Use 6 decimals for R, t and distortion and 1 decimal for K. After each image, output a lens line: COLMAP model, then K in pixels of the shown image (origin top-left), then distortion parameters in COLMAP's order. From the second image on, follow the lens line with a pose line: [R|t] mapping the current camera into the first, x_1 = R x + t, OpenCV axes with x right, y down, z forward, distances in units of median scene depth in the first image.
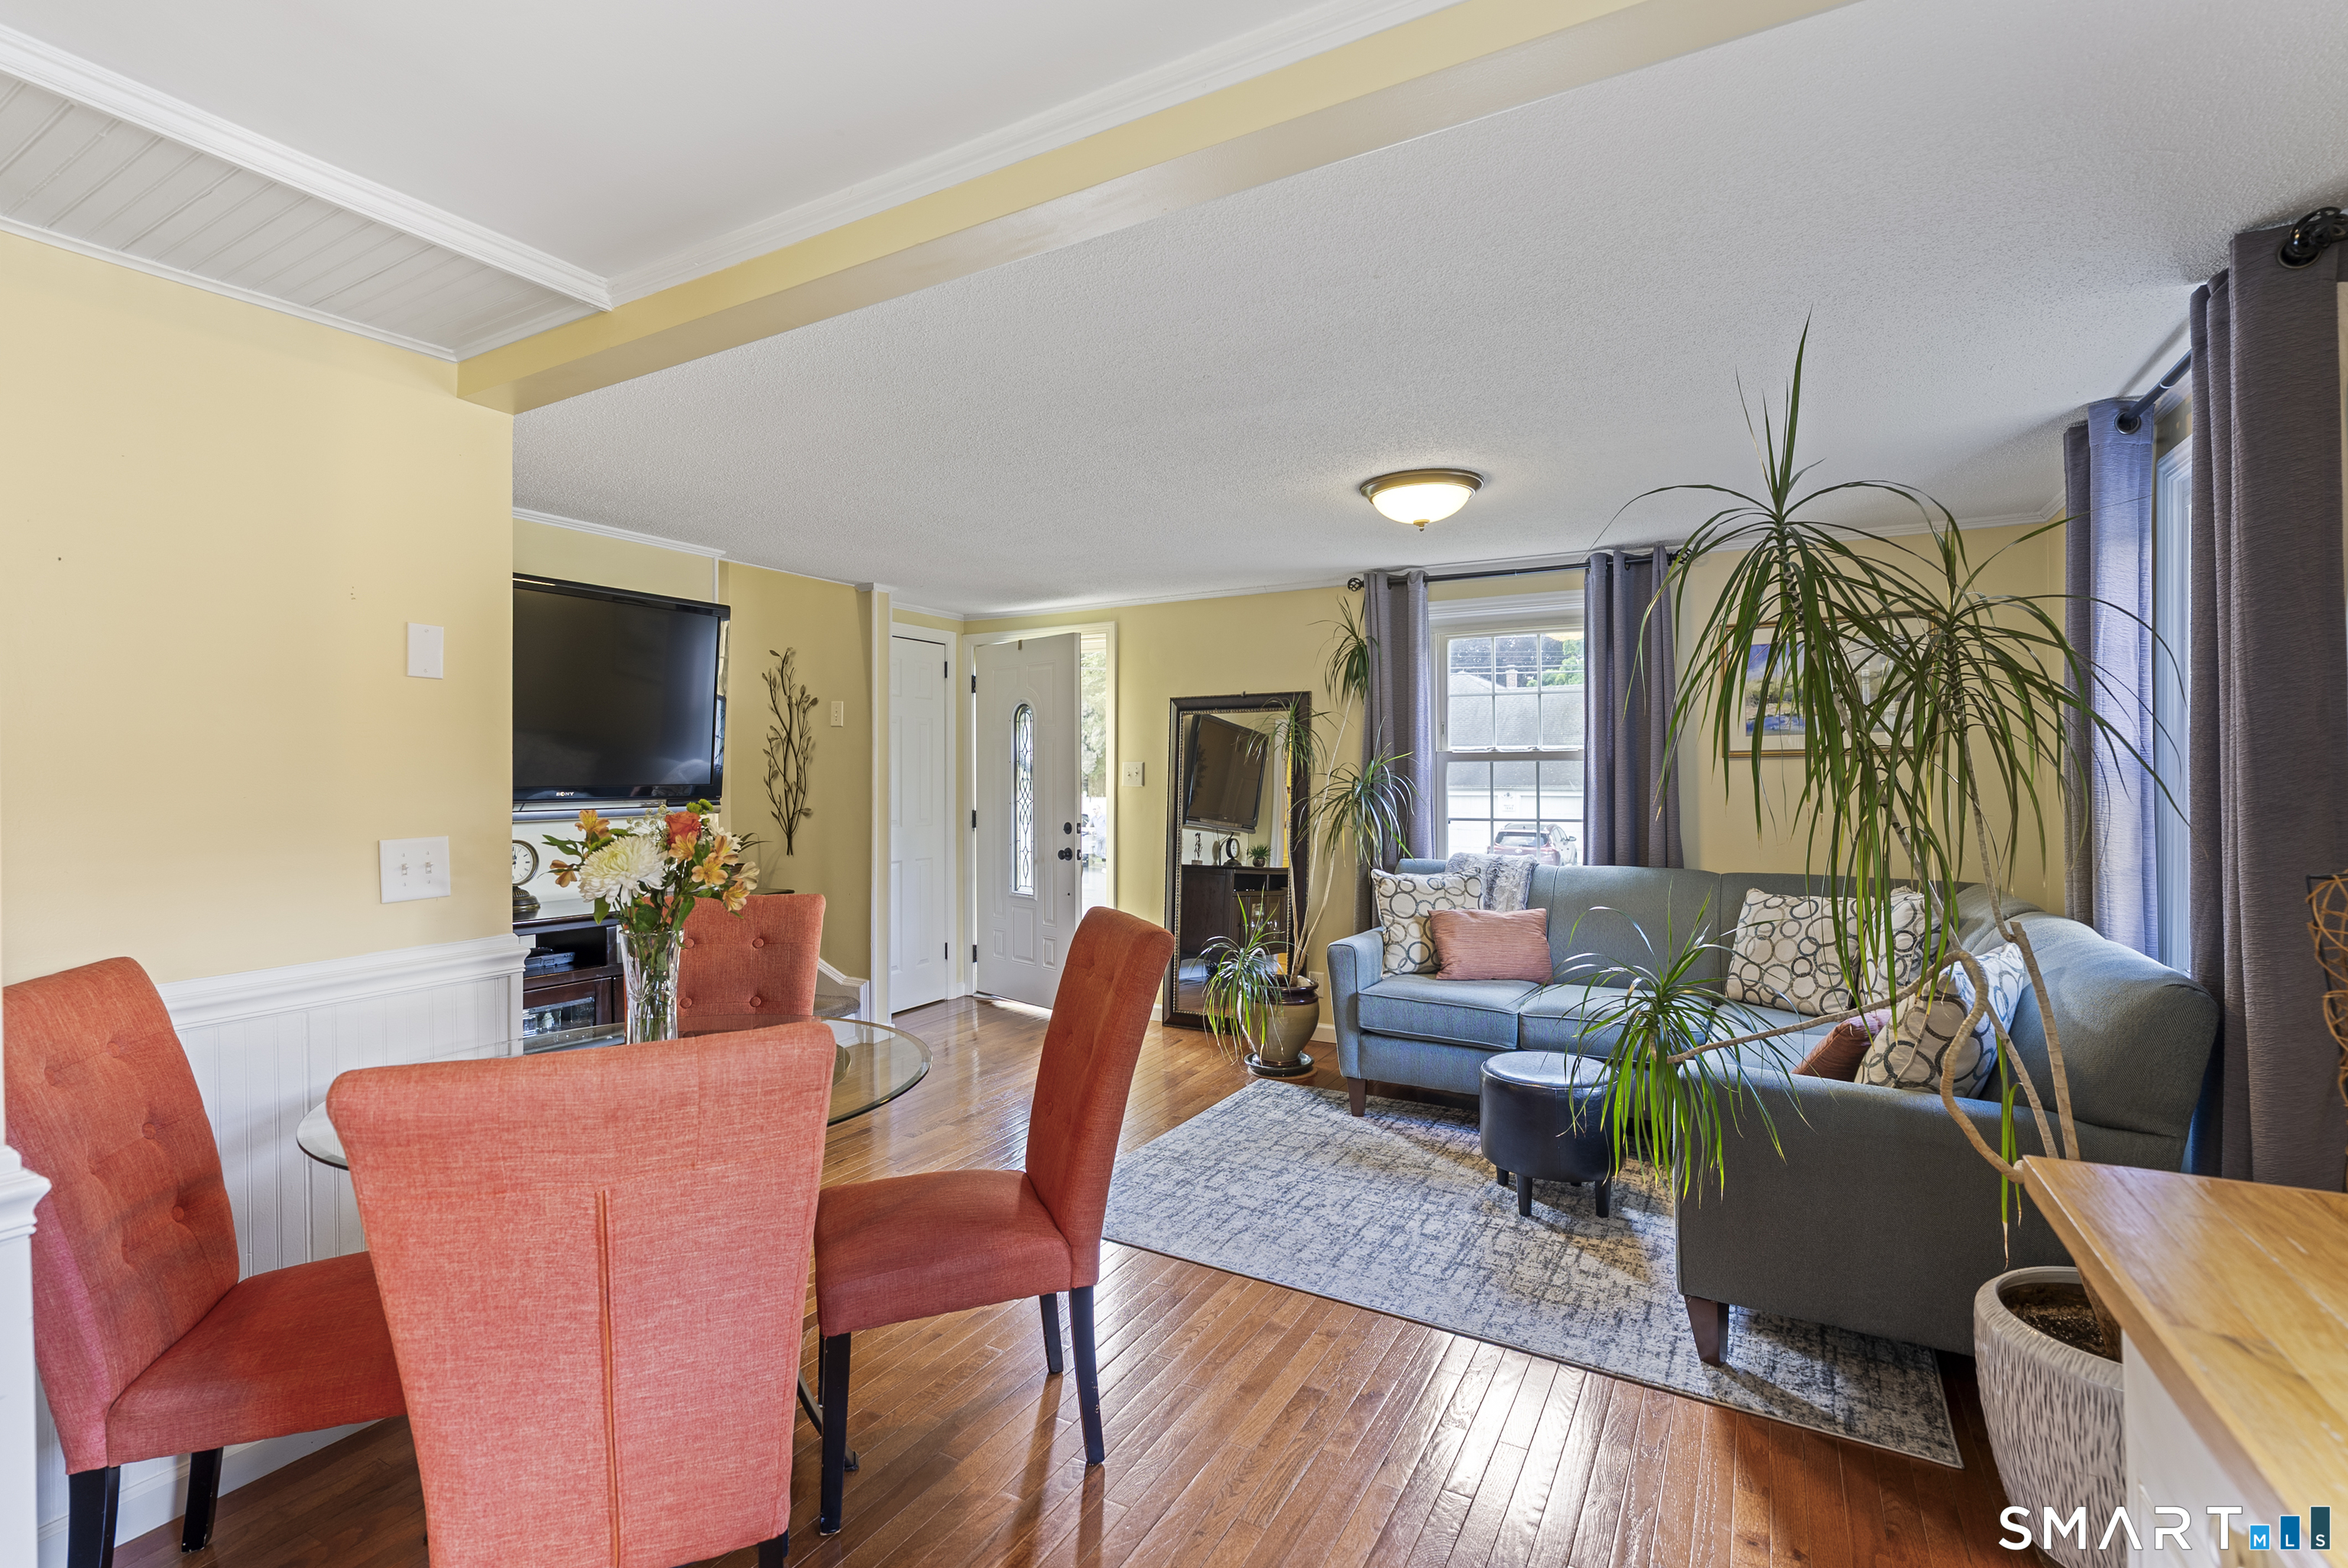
lens RADIAL K [[1064.1, 0, 1168.0], [0, 1064.1, 774.5], [0, 0, 1]] dist [-0.007427, 0.002638]
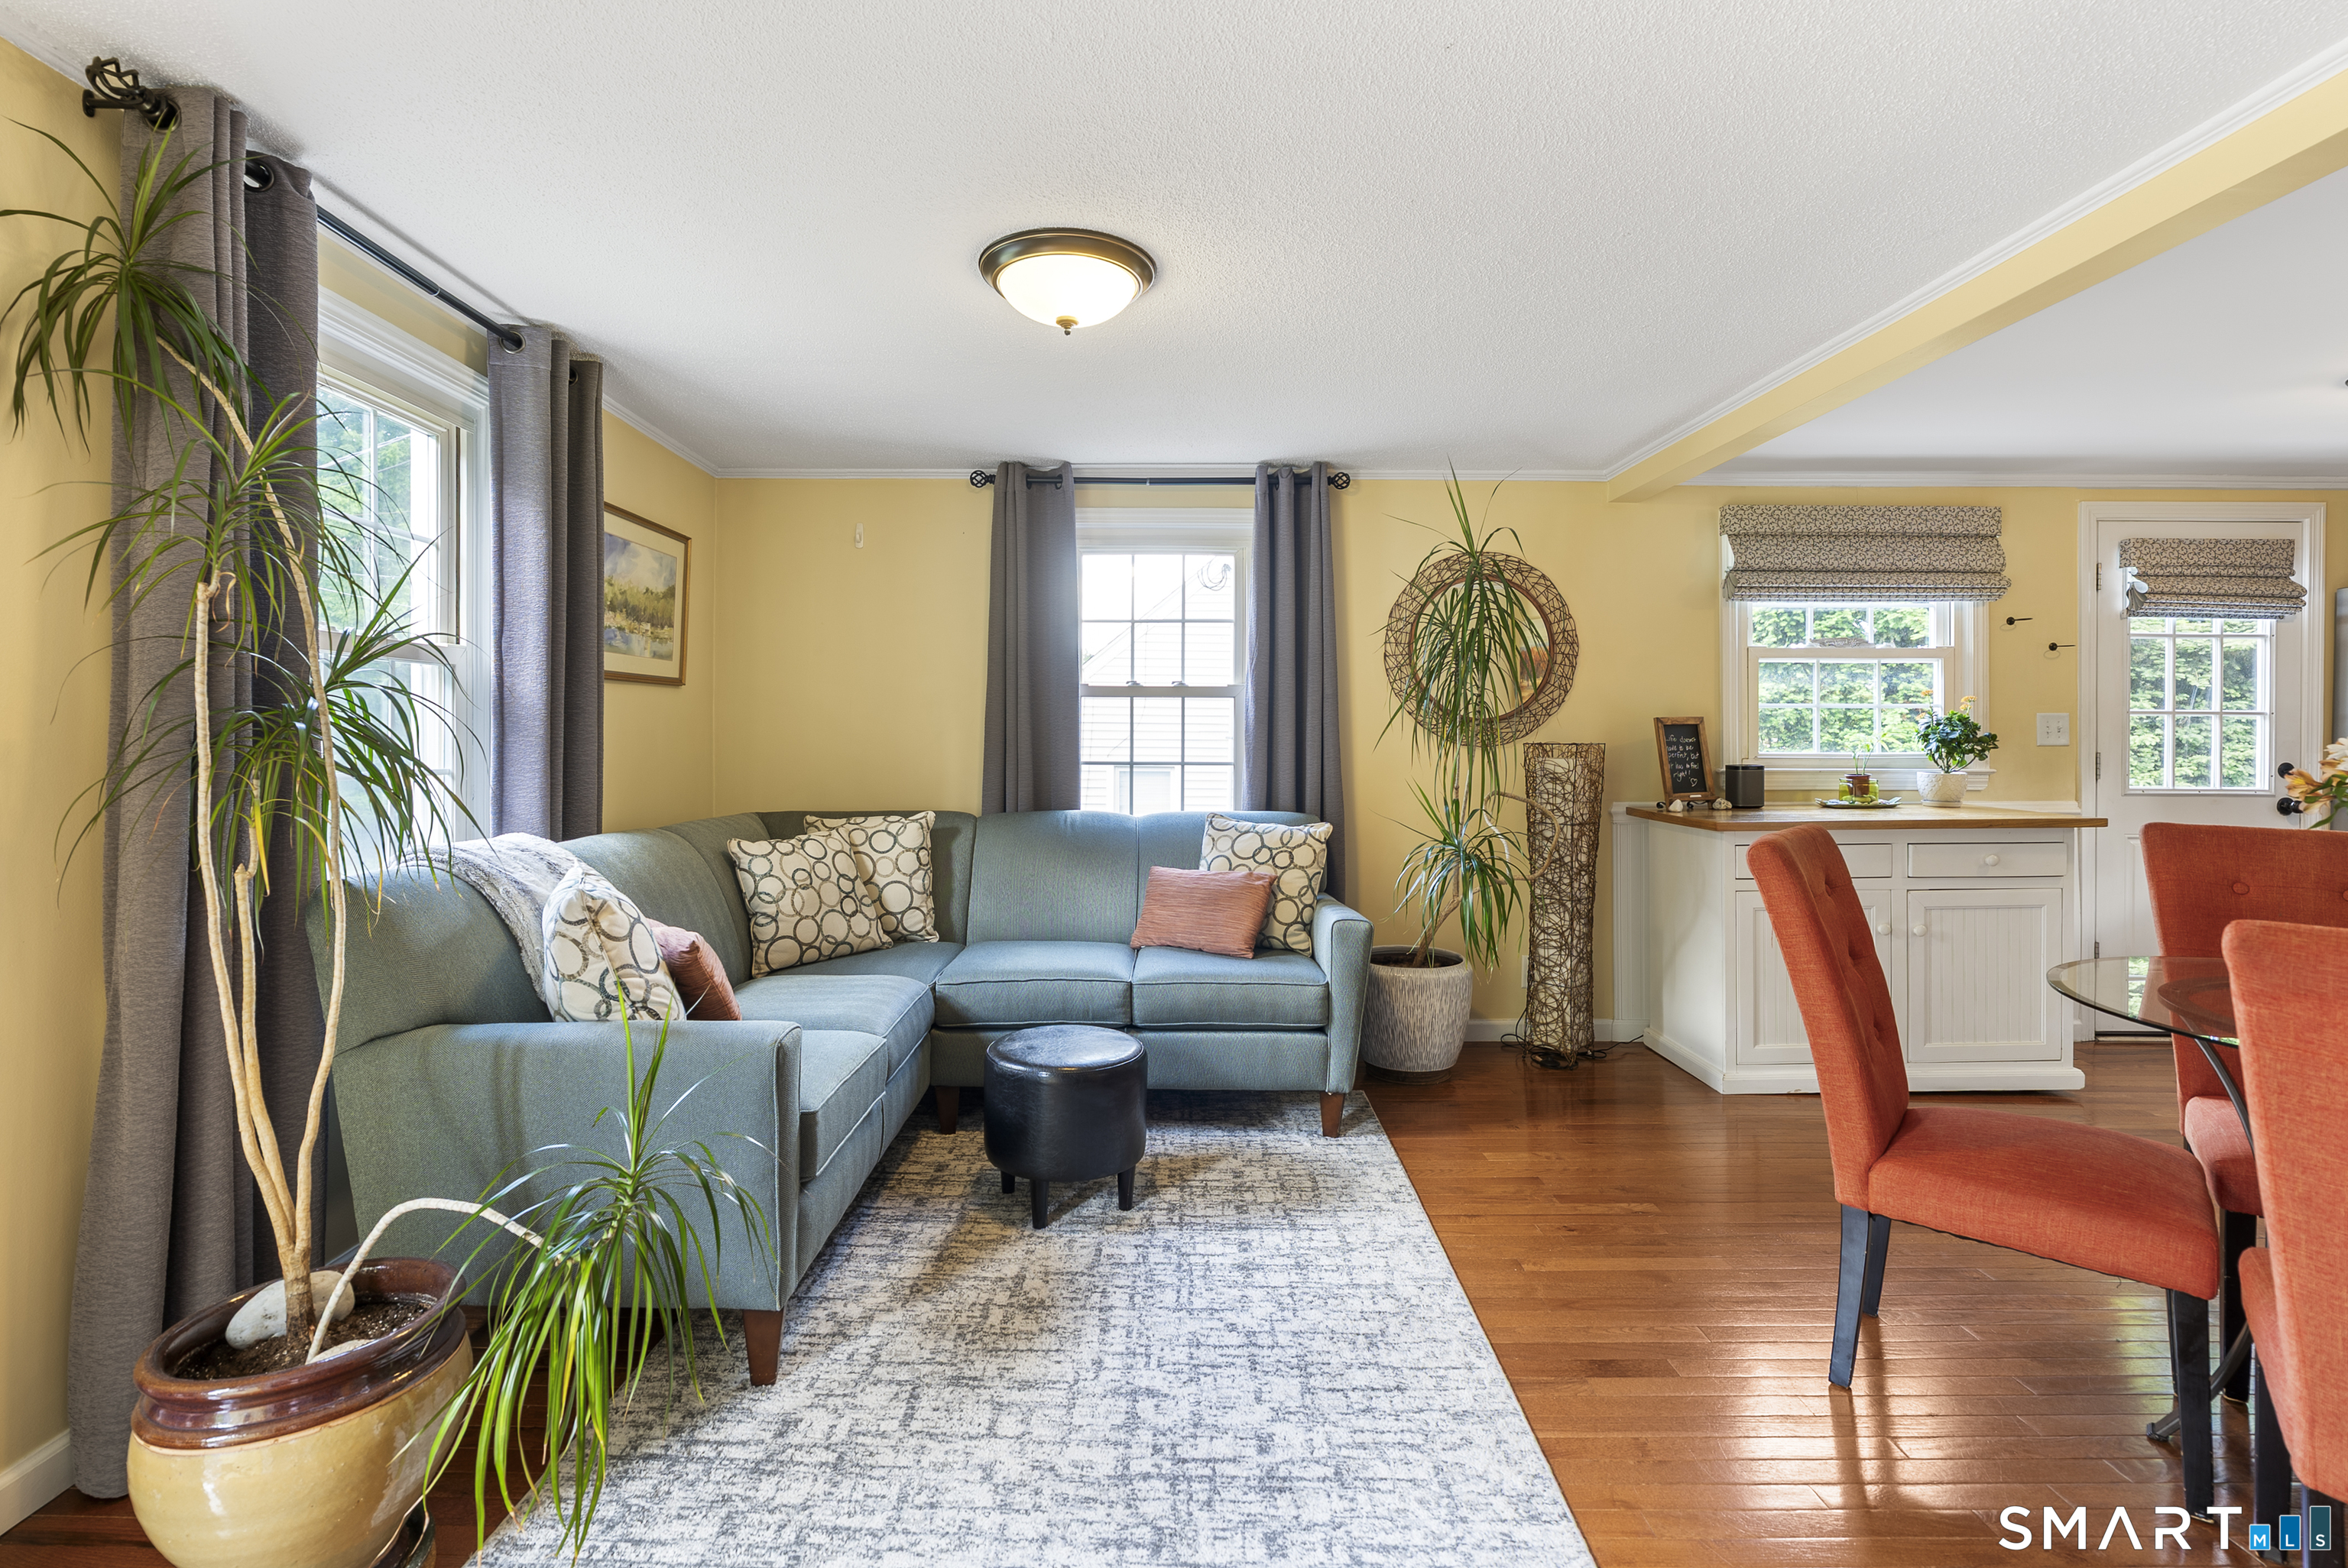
lens RADIAL K [[1064.1, 0, 1153.1], [0, 1064.1, 739.8], [0, 0, 1]] dist [-0.007427, 0.002638]
pose [[-0.485726, 0.001371, 0.874110, -0.320240], [-0.005868, 0.999971, -0.004830, 0.029508], [-0.874091, -0.007475, -0.485704, 1.050227]]
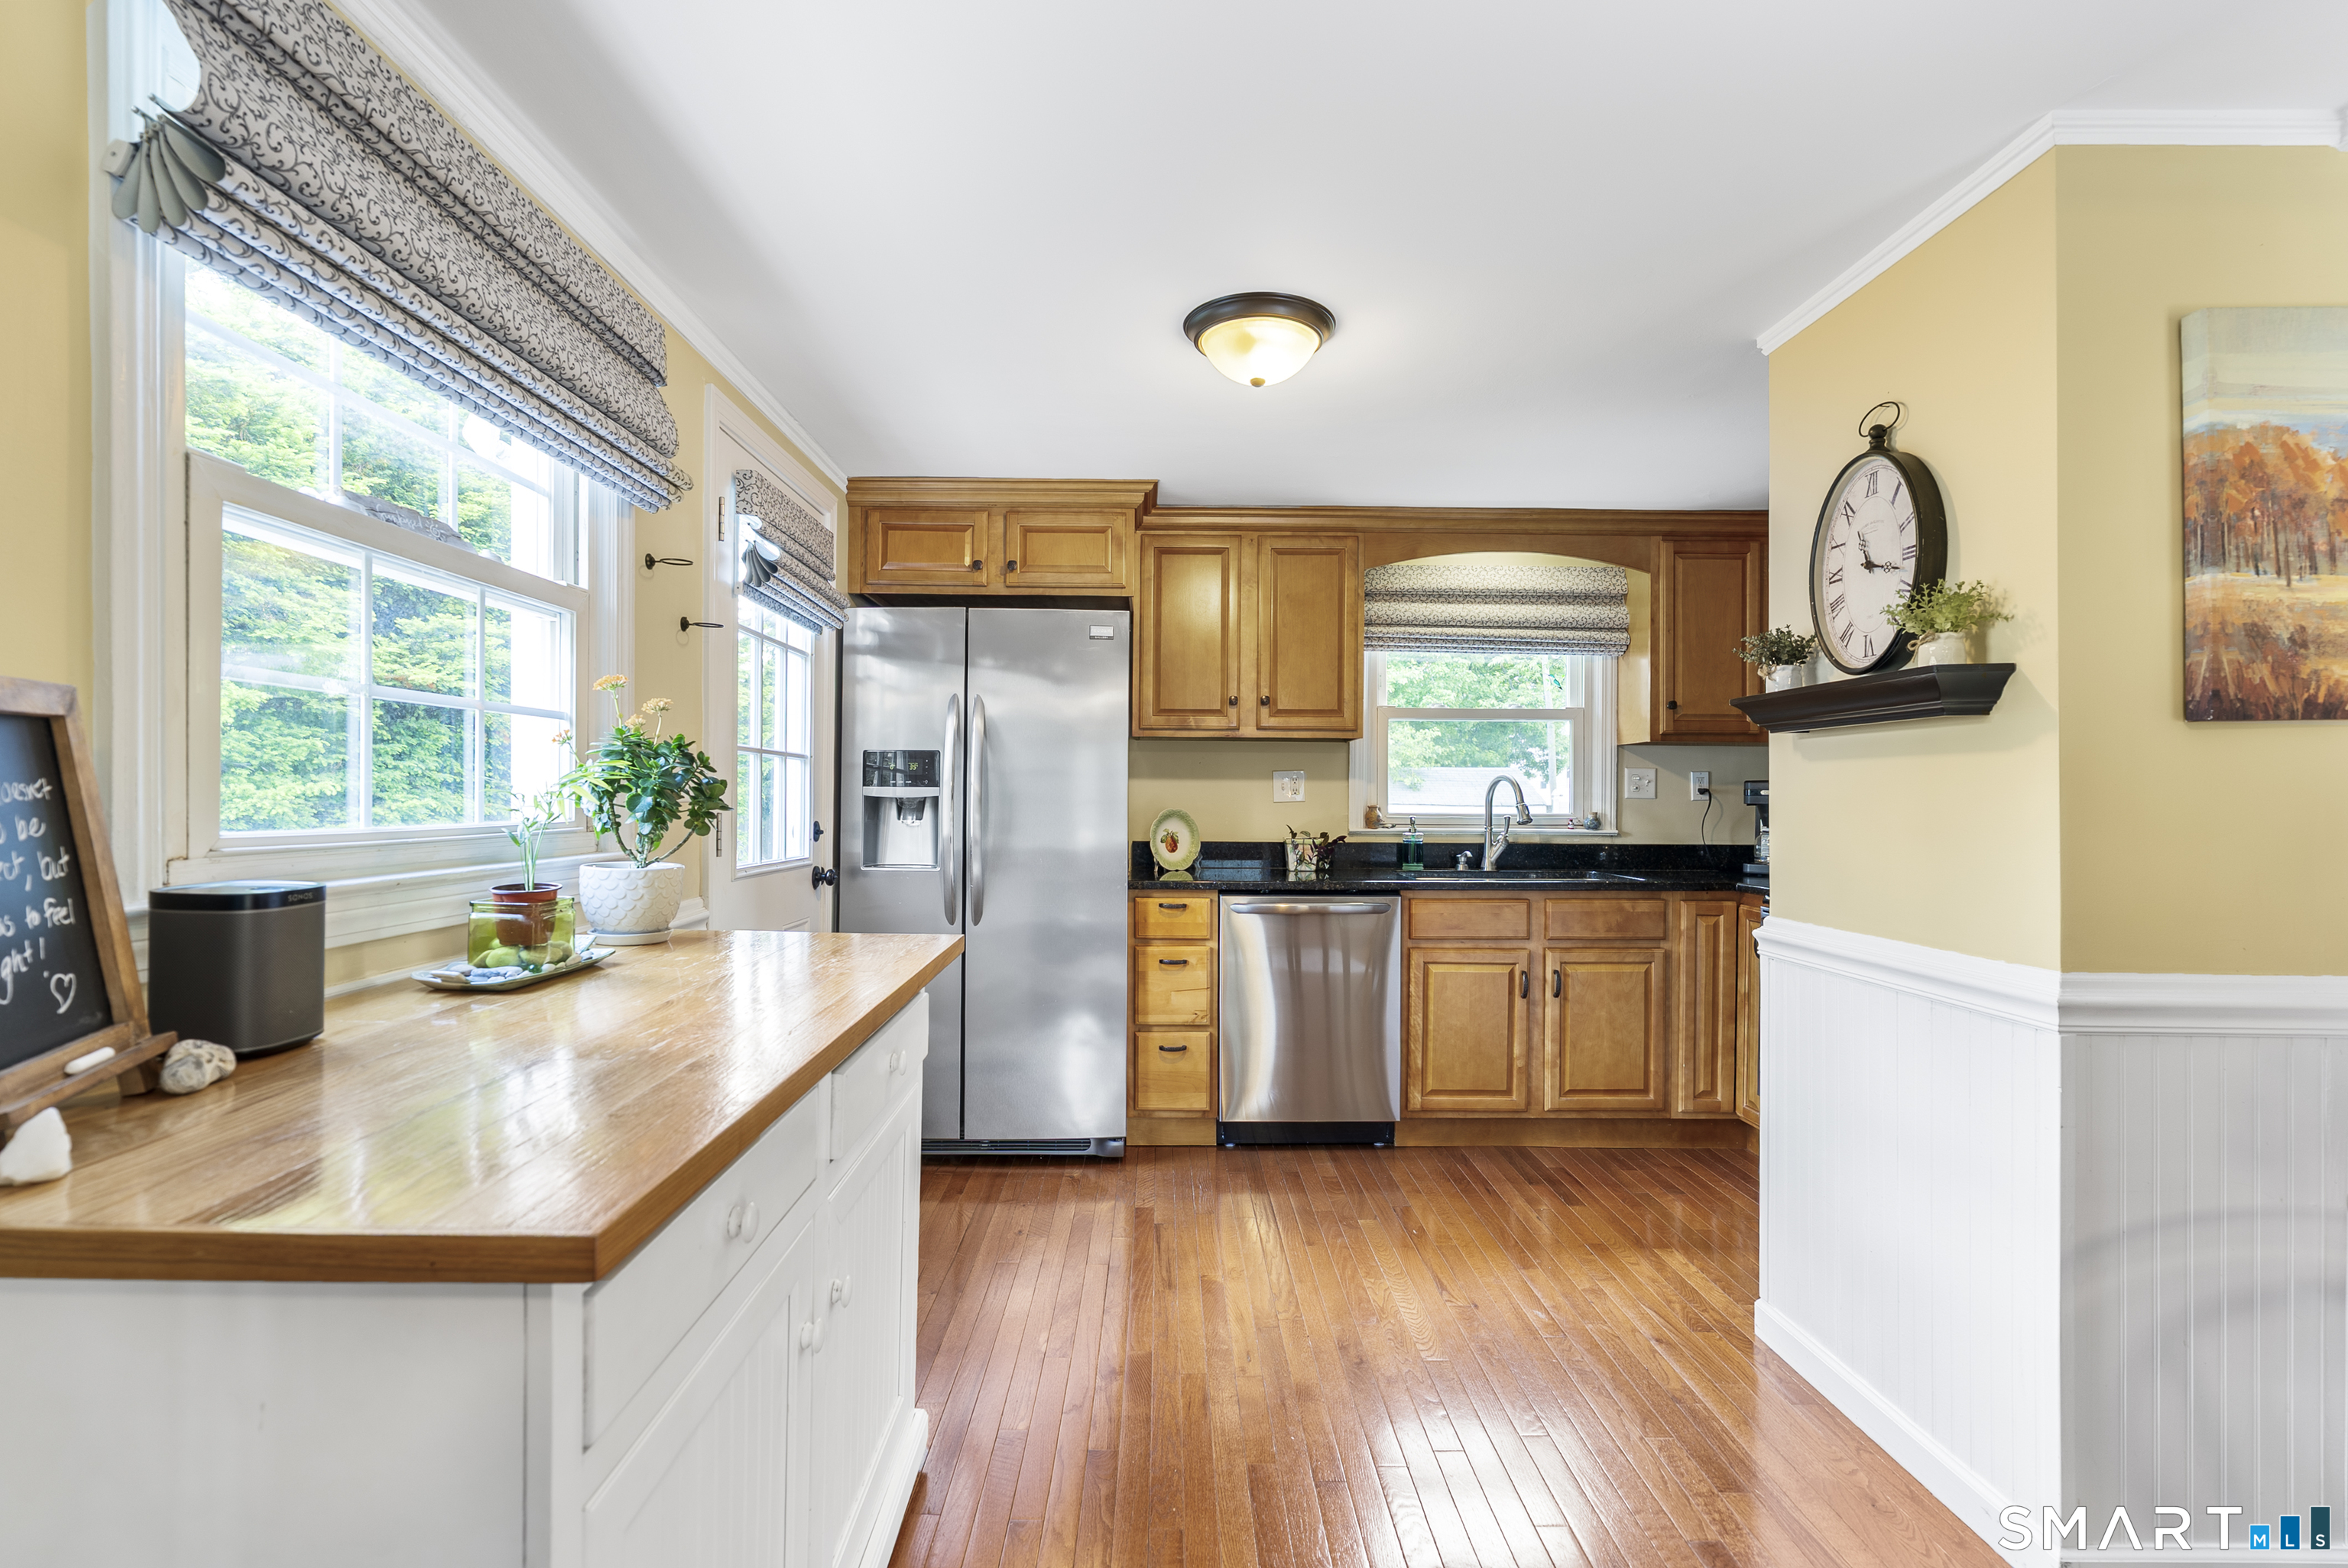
lens RADIAL K [[1064.1, 0, 1156.5], [0, 1064.1, 797.7], [0, 0, 1]] dist [-0.007427, 0.002638]
pose [[-0.871151, -0.000824, -0.491015, 0.204042], [-0.000659, 1.000000, -0.000507, 0.023347], [0.491015, -0.000118, -0.871151, 0.427795]]
